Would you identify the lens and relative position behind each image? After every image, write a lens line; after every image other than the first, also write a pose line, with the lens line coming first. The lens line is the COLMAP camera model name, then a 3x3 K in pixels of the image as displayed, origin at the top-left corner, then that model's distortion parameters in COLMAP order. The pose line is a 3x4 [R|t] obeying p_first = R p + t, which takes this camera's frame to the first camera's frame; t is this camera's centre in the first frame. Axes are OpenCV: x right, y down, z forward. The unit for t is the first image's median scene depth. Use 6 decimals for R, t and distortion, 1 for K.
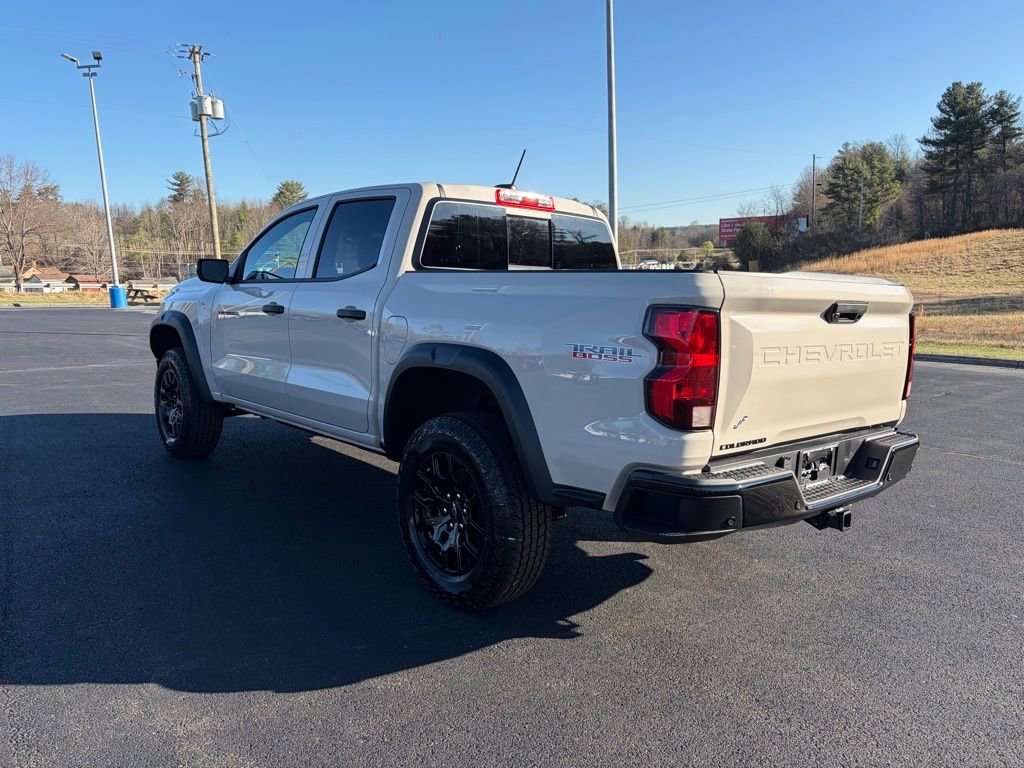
lens RADIAL K [[774.4, 0, 513.9], [0, 774.4, 379.8], [0, 0, 1]] dist [0.034075, -0.019477]
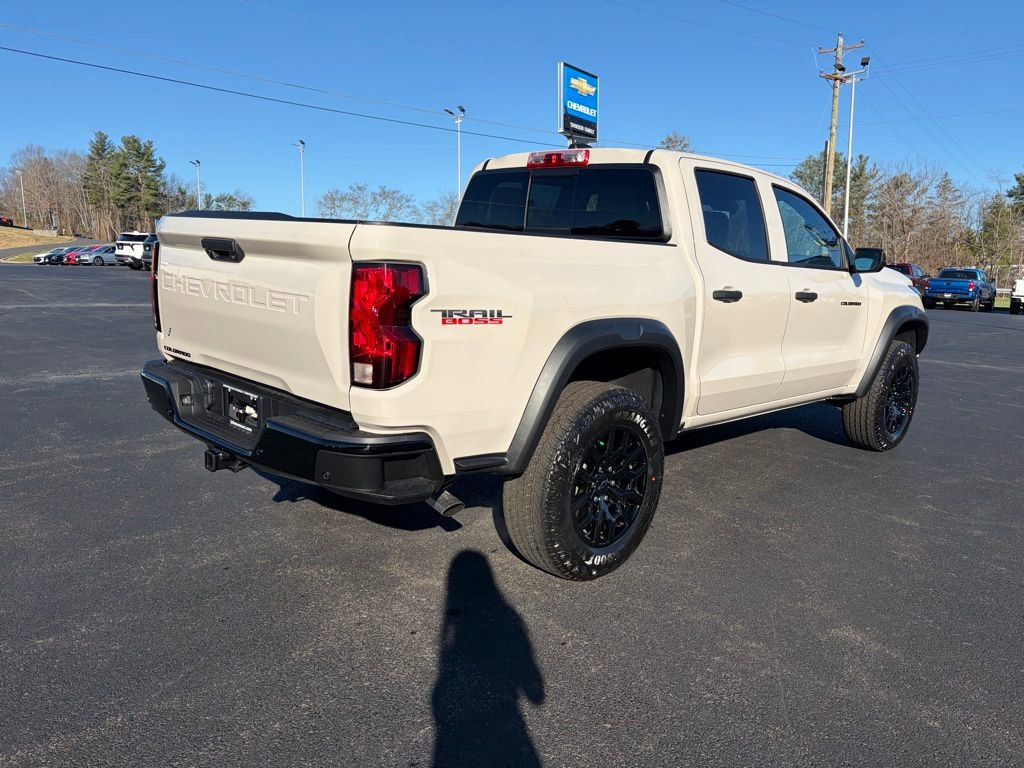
lens RADIAL K [[774.4, 0, 520.0], [0, 774.4, 389.5], [0, 0, 1]] dist [0.034075, -0.019477]
pose [[0.089355, 0.155727, -0.983750, 0.104094], [-0.167022, 0.976058, 0.139338, -0.008215], [0.981896, 0.151858, 0.113225, 0.091934]]
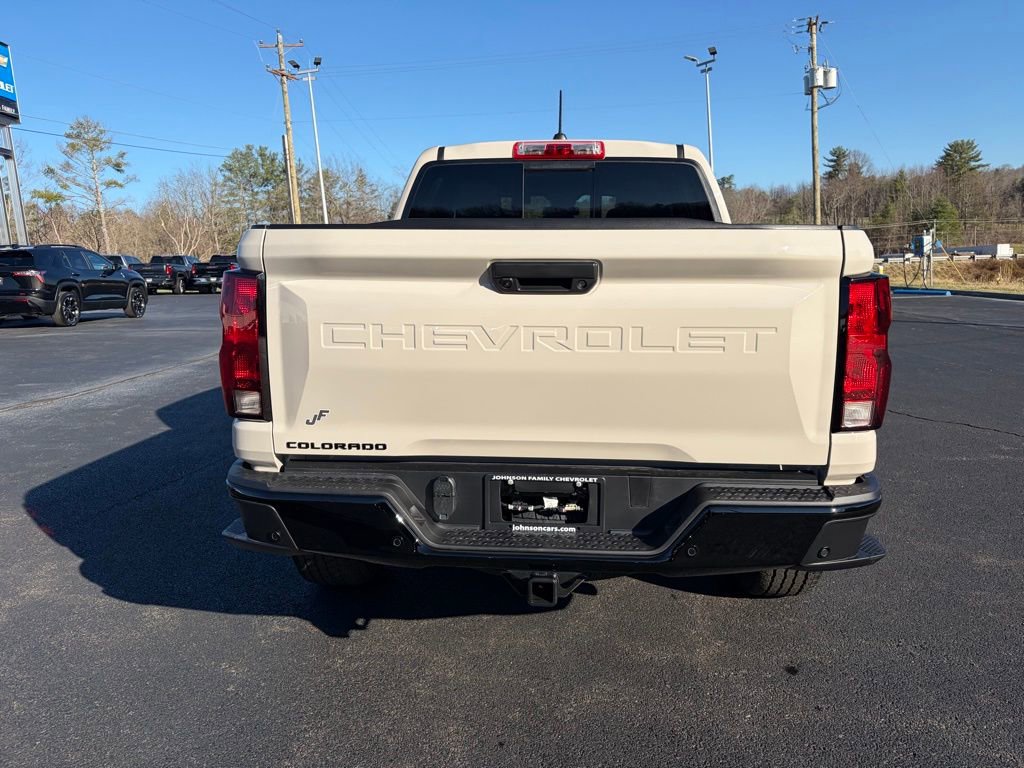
lens RADIAL K [[774.4, 0, 512.5], [0, 774.4, 380.9], [0, 0, 1]] dist [0.034075, -0.019477]
pose [[0.702021, 0.085283, -0.707031, 0.062859], [-0.063353, 0.996346, 0.057277, -0.002528], [0.709333, 0.004583, 0.704859, 0.037321]]
